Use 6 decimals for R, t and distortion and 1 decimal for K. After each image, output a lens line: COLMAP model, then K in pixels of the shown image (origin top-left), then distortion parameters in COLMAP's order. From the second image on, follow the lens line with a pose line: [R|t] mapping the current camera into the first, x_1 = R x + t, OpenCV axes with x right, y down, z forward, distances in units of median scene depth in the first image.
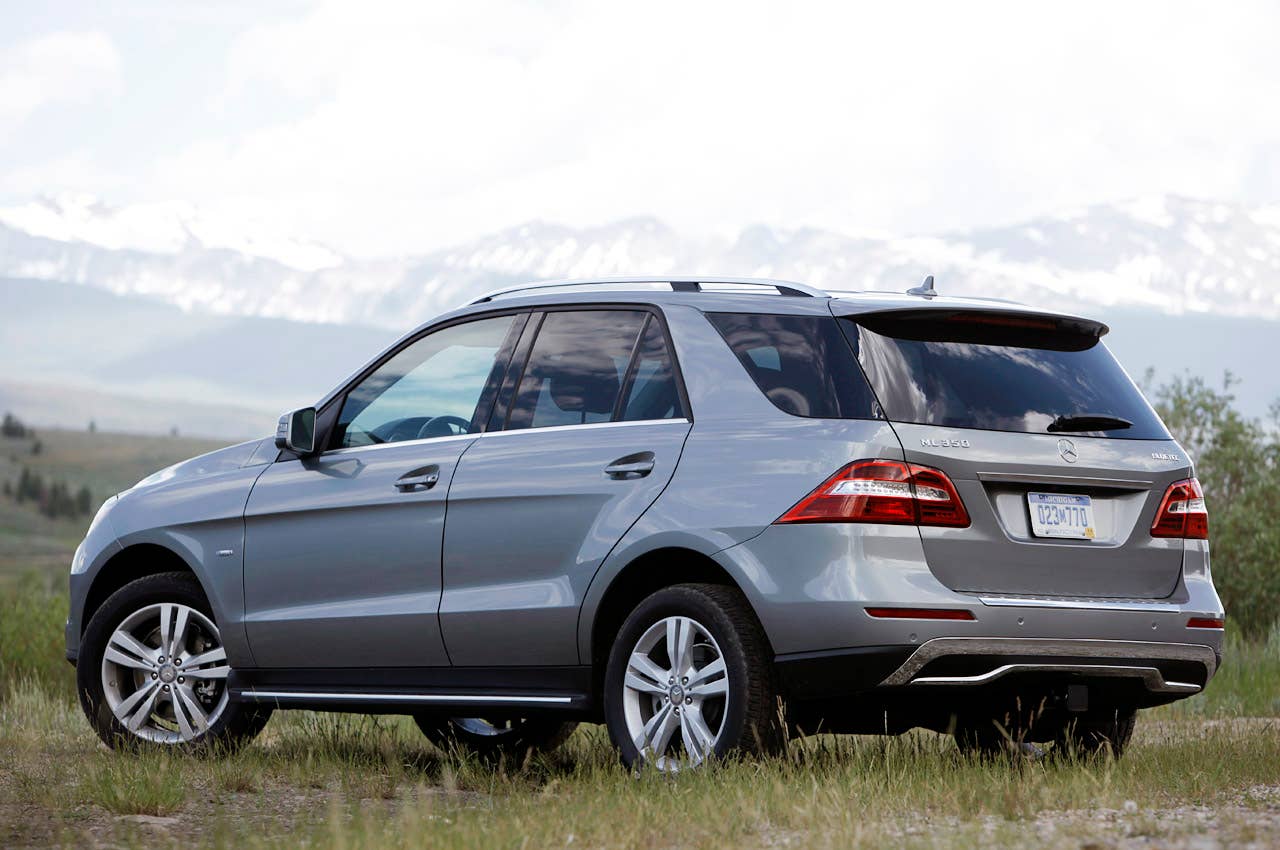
lens RADIAL K [[4863.0, 0, 640.0], [0, 4863.0, 425.0], [0, 0, 1]] dist [1.035557, -0.067666]
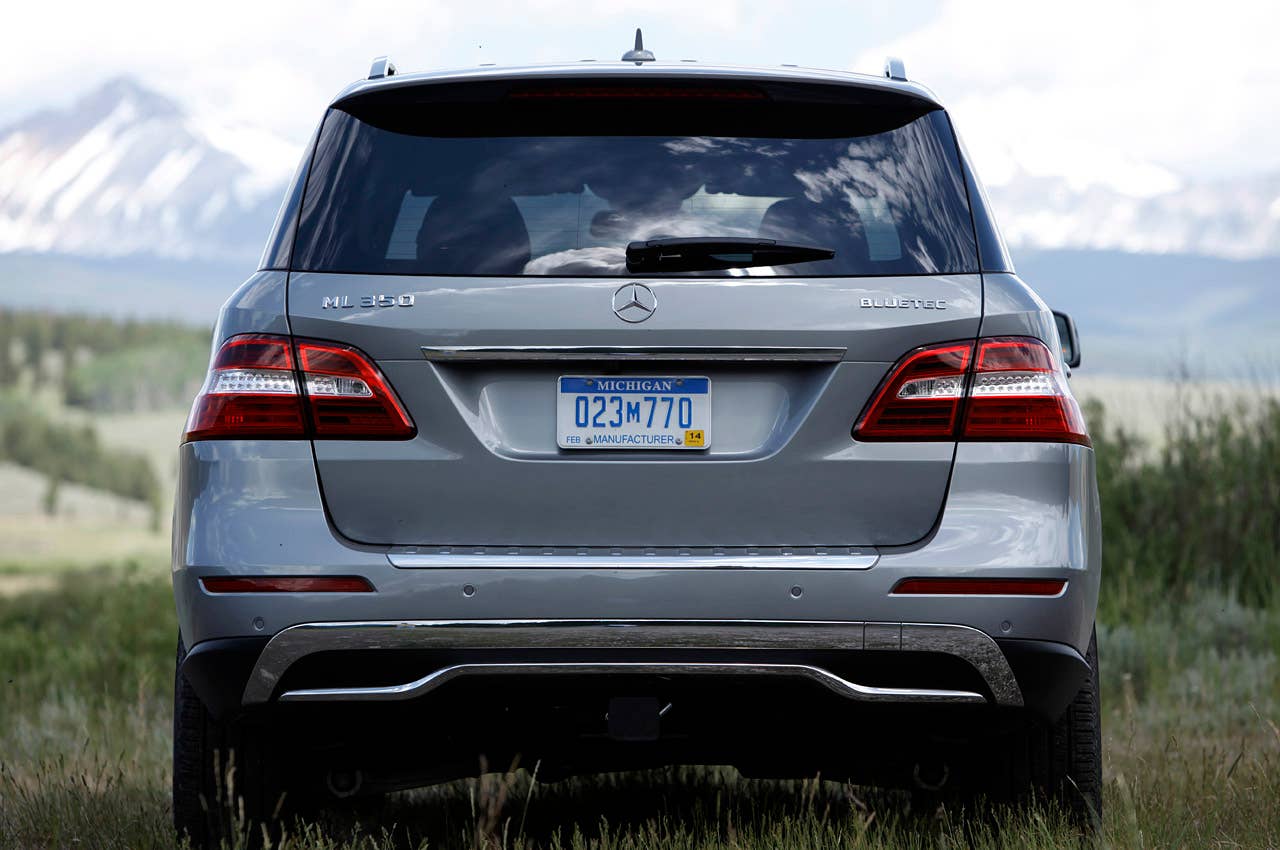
lens RADIAL K [[4863.0, 0, 640.0], [0, 4863.0, 425.0], [0, 0, 1]] dist [1.035557, -0.067666]
pose [[0.731772, -0.039889, -0.680382, 0.491218], [0.043078, 0.998997, -0.012237, 0.027455], [0.680187, -0.020355, 0.732756, 0.570531]]
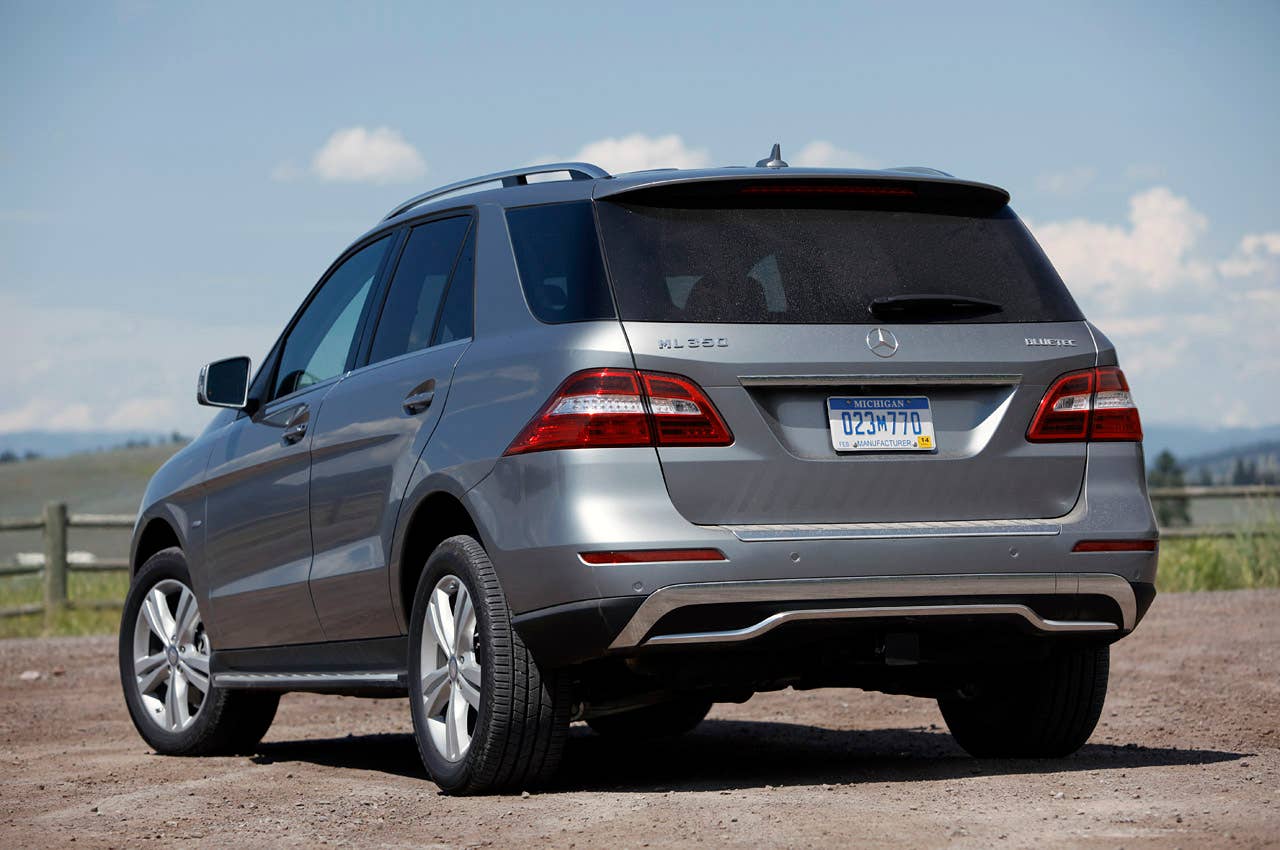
lens RADIAL K [[3530.6, 0, 640.0], [0, 3530.6, 425.0], [0, 0, 1]] dist [0.515579, -0.200062]
pose [[0.936925, -0.062210, -0.343949, 0.250151], [0.063017, 0.997973, -0.008845, 0.021531], [0.343802, -0.013388, 0.938947, 0.443038]]
